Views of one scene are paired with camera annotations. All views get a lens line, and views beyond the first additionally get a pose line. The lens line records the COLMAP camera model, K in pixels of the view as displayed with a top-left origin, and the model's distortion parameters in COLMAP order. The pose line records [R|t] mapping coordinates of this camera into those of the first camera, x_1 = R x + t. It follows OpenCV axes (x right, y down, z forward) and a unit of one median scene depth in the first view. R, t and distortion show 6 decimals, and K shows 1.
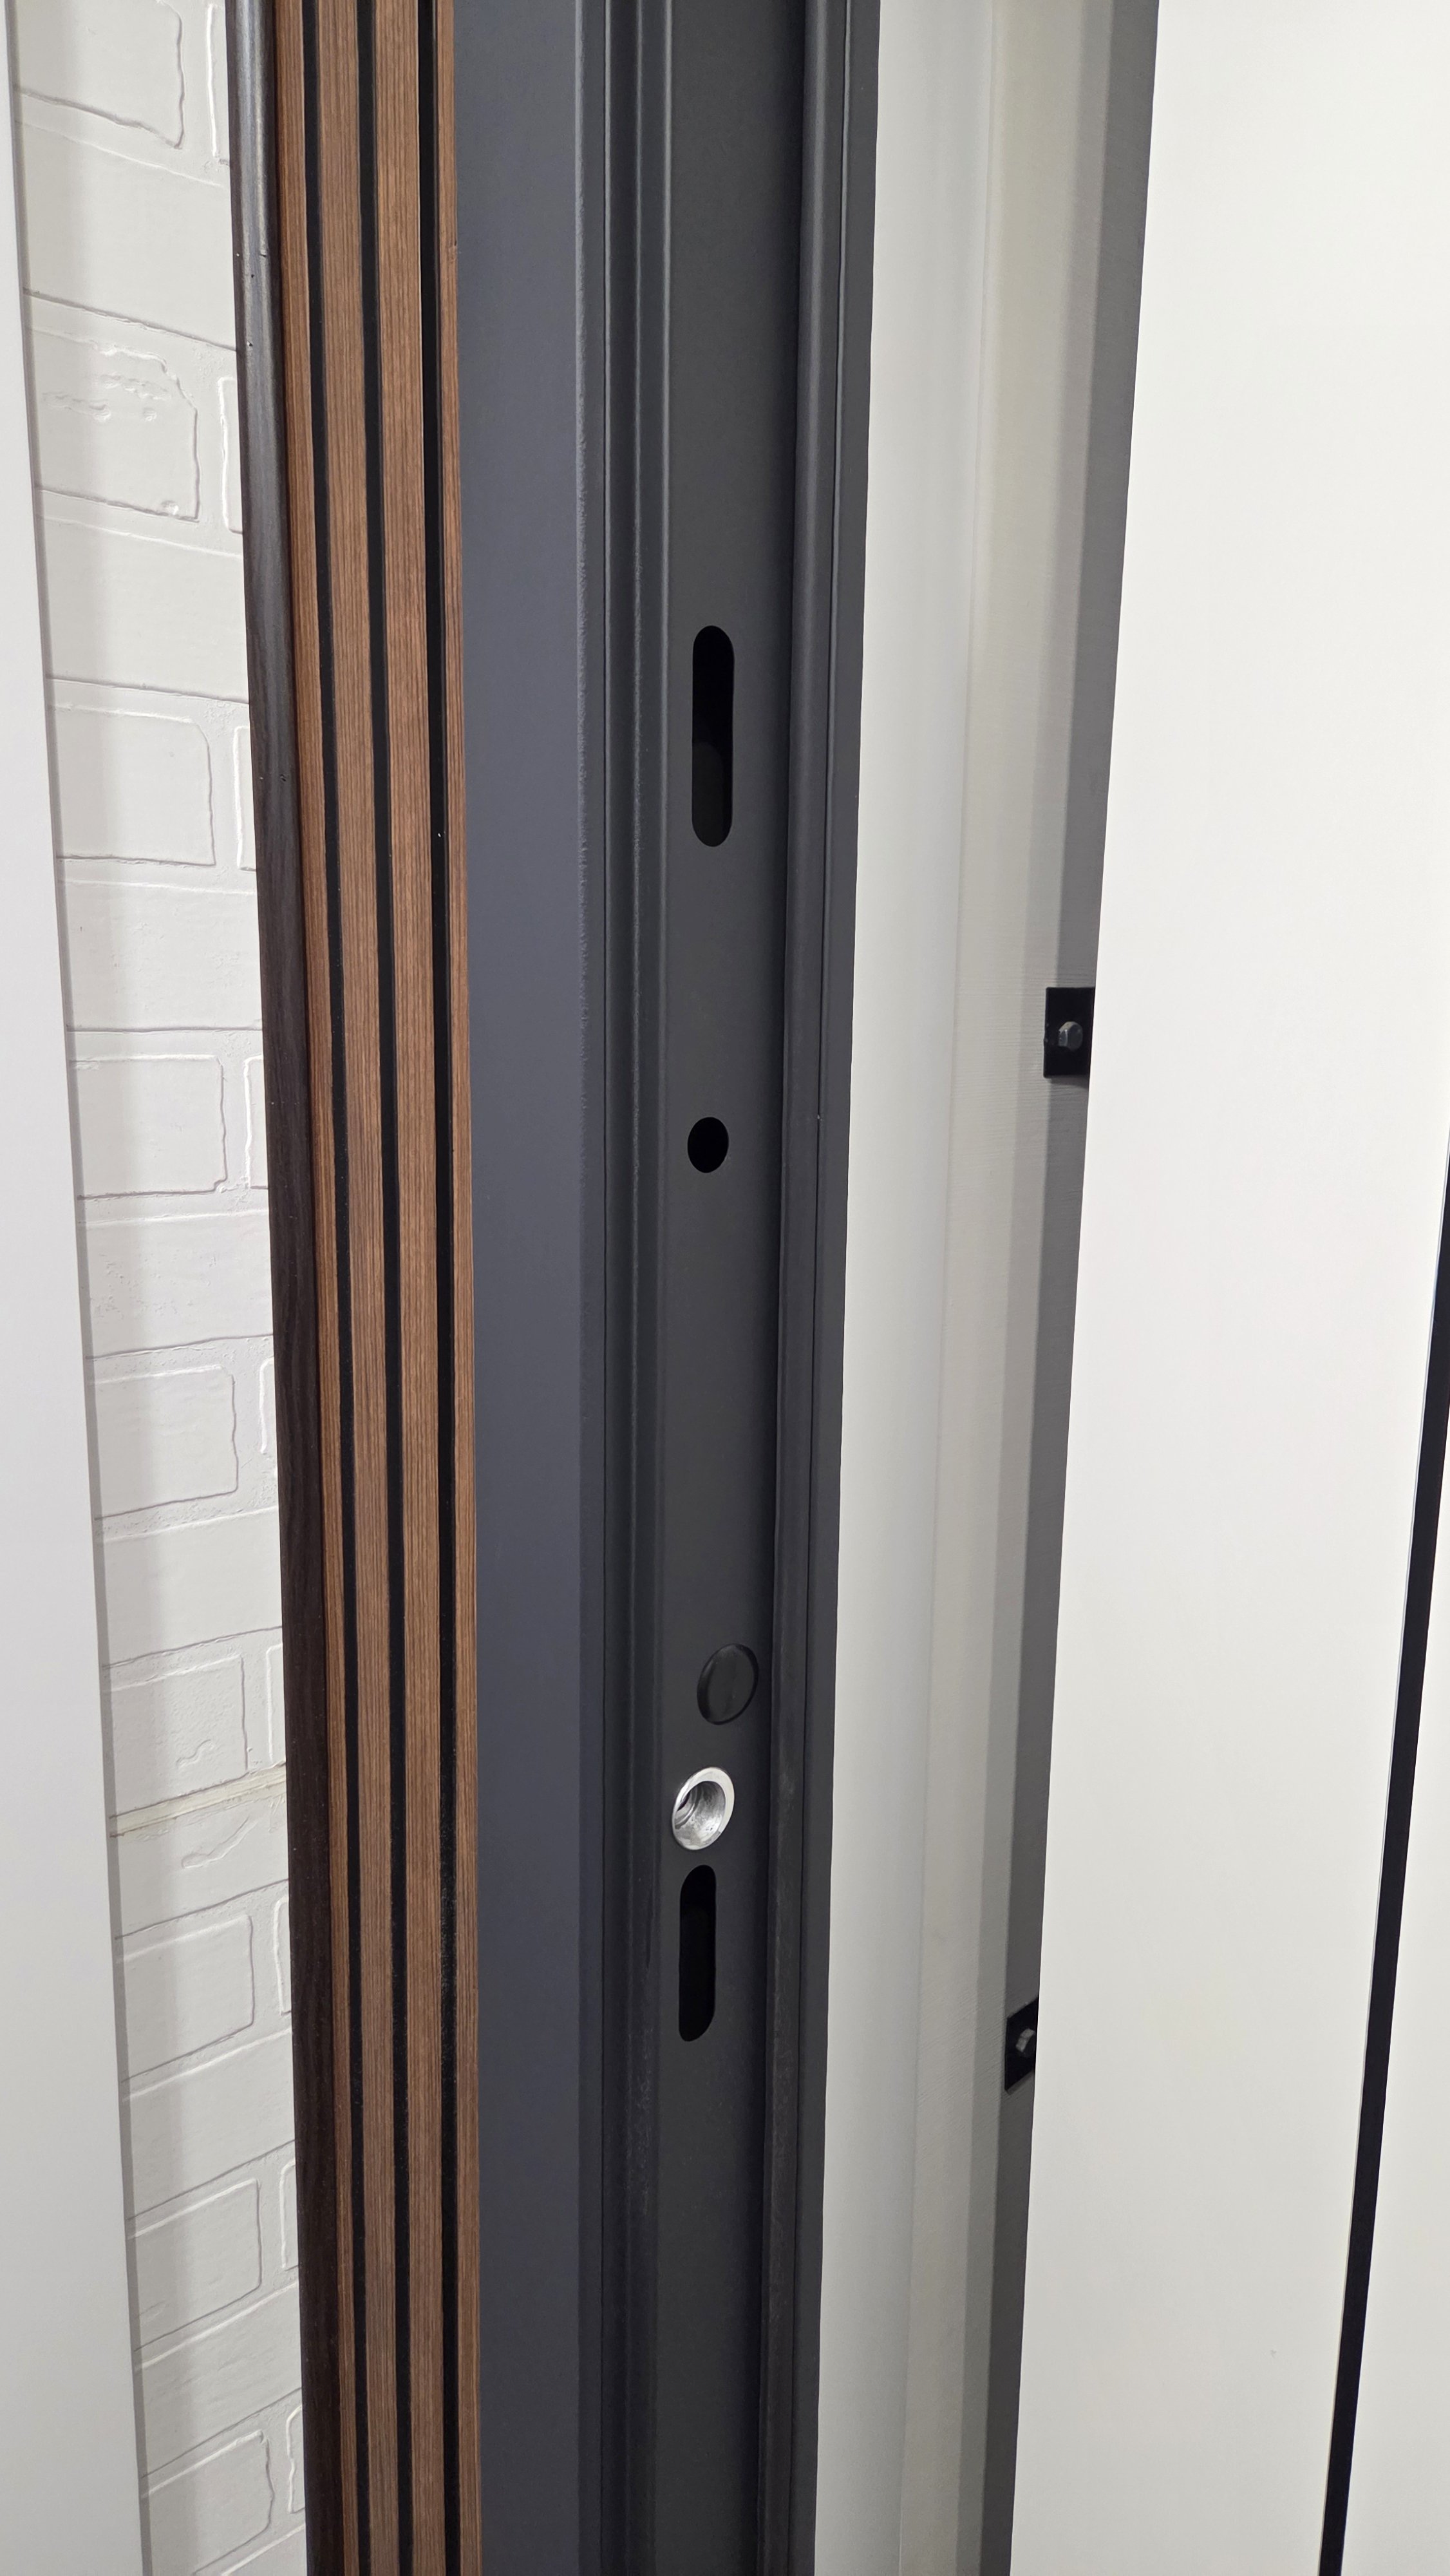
lens RADIAL K [[1733.0, 0, 726.7], [0, 1733.0, 1292.0], [0, 0, 1]] dist [0.052368, -0.048293]
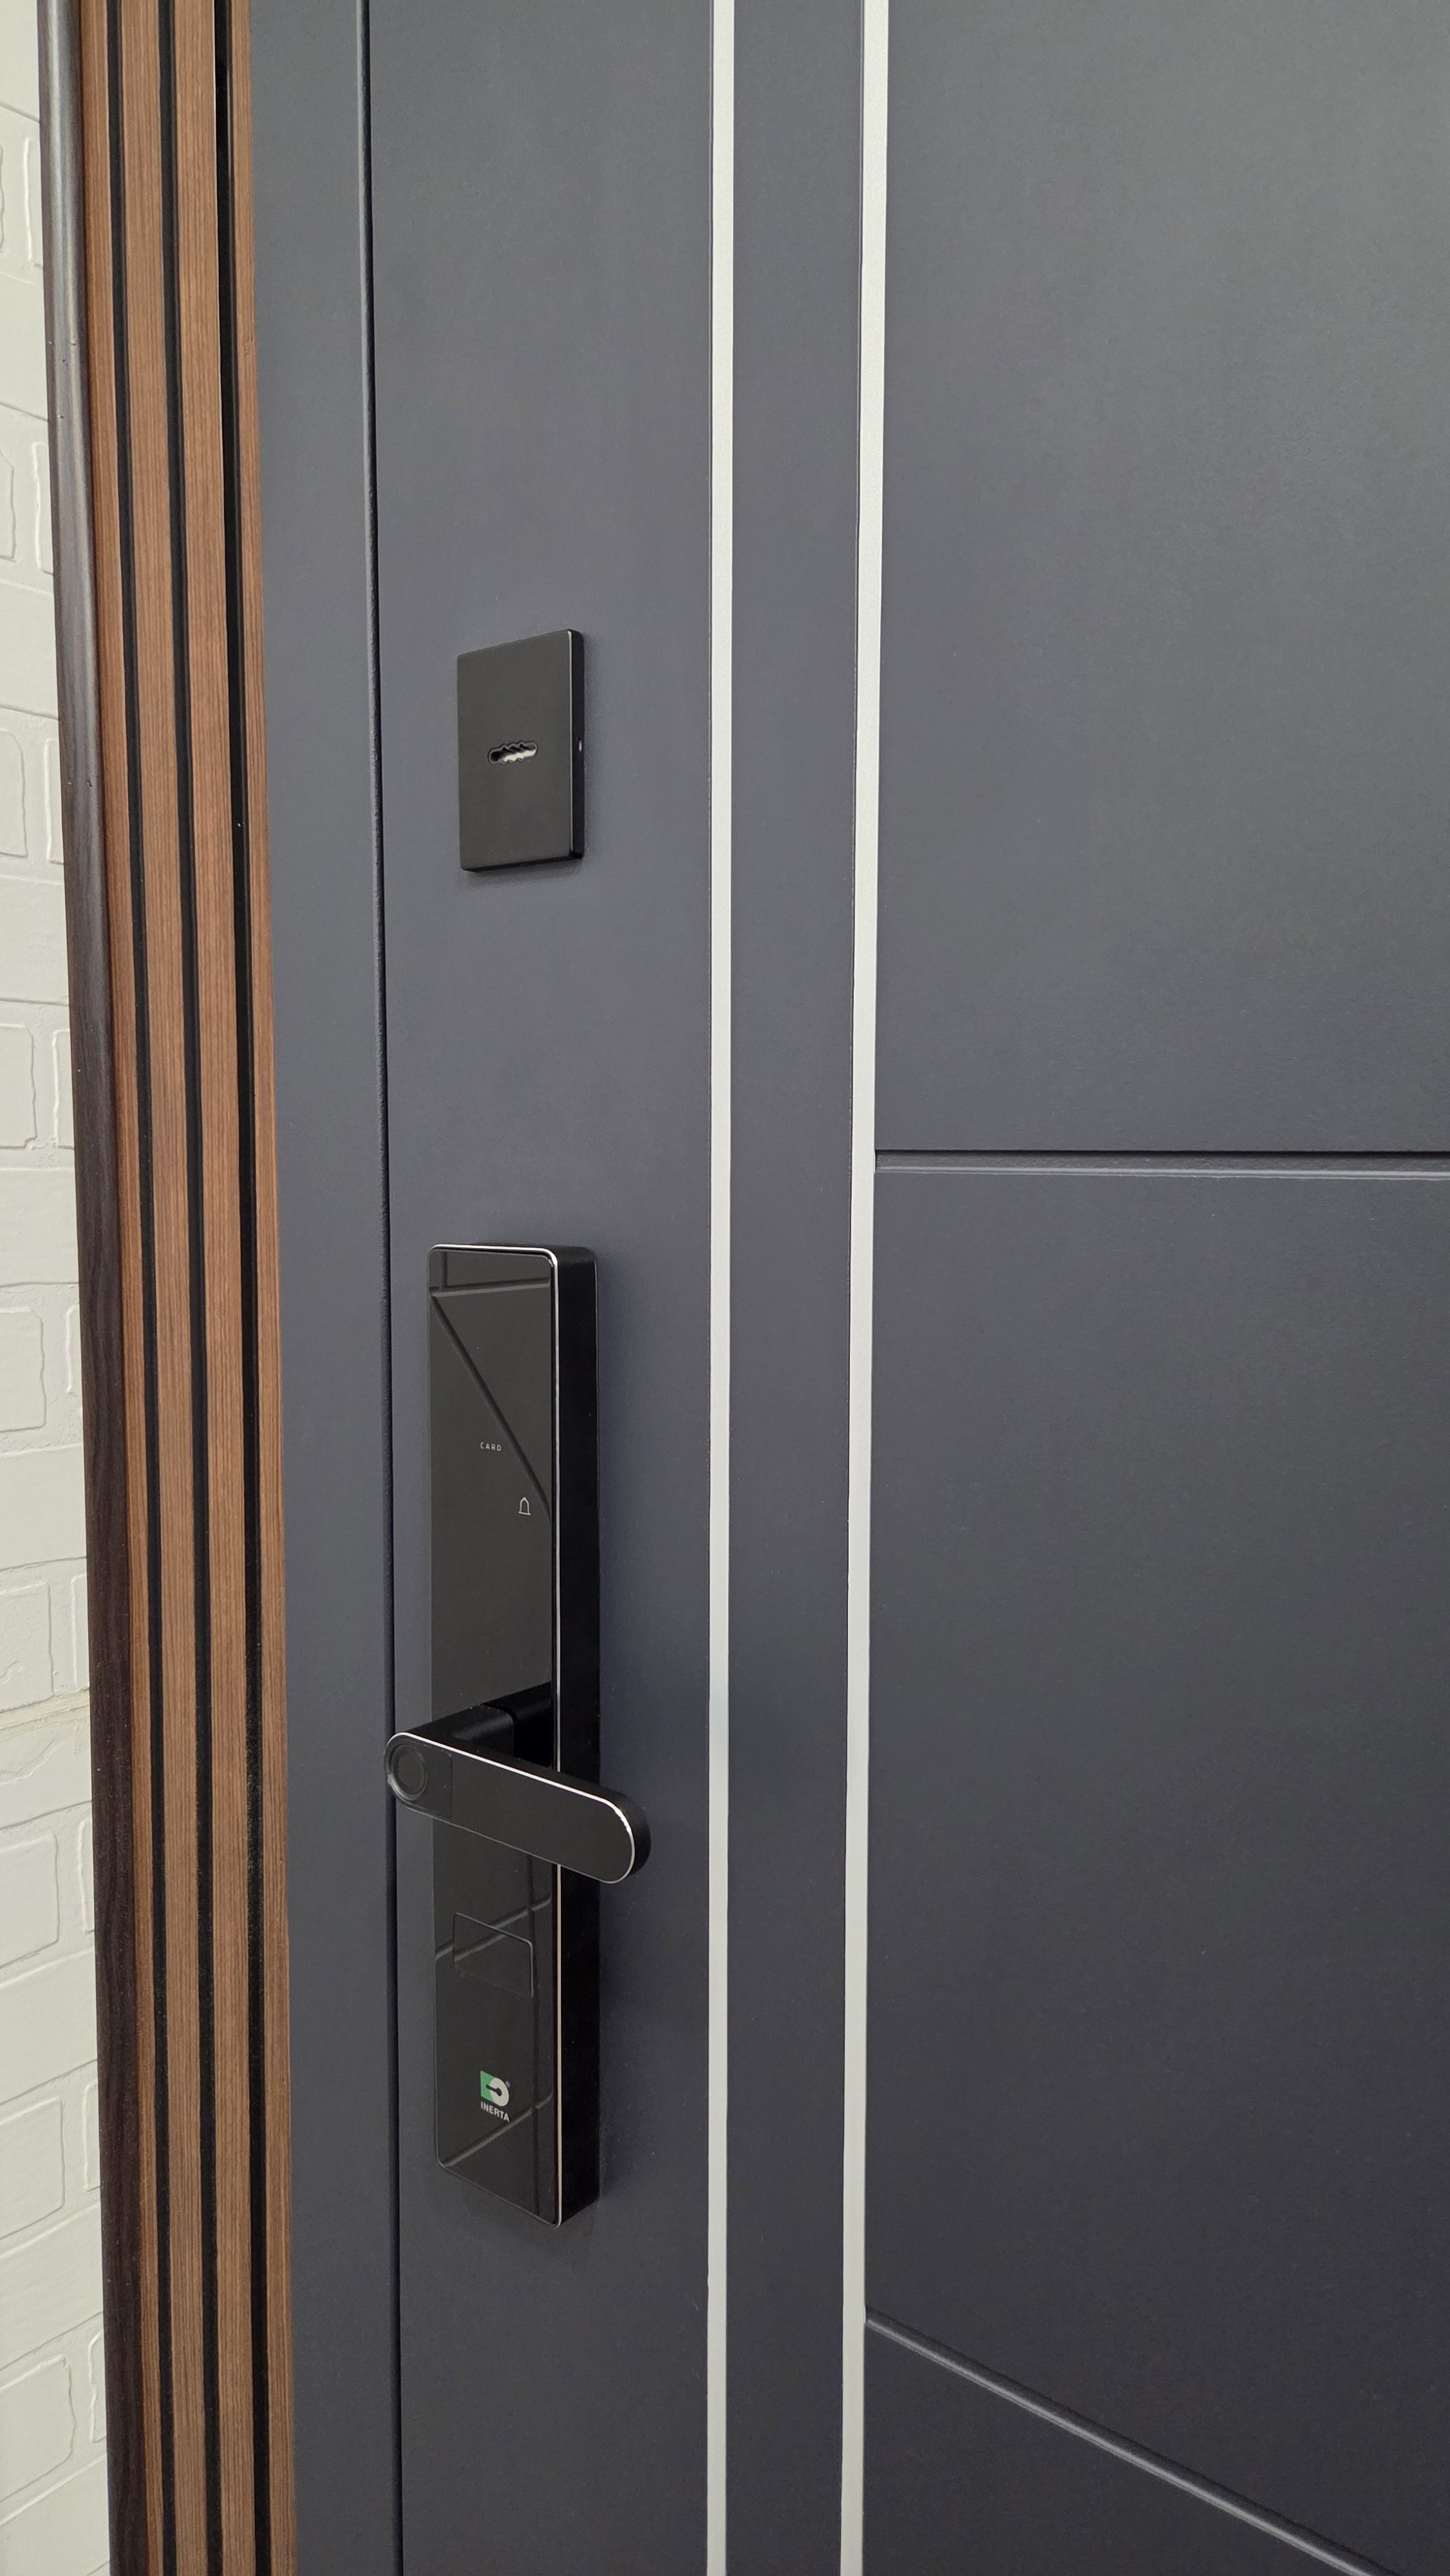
lens RADIAL K [[1733.0, 0, 723.0], [0, 1733.0, 1294.5], [0, 0, 1]] dist [0.052368, -0.048293]
pose [[0.986753, -0.024808, 0.160323, -0.037678], [0.038339, 0.995906, -0.081868, 0.146193], [-0.157636, 0.086930, 0.983664, -0.158064]]
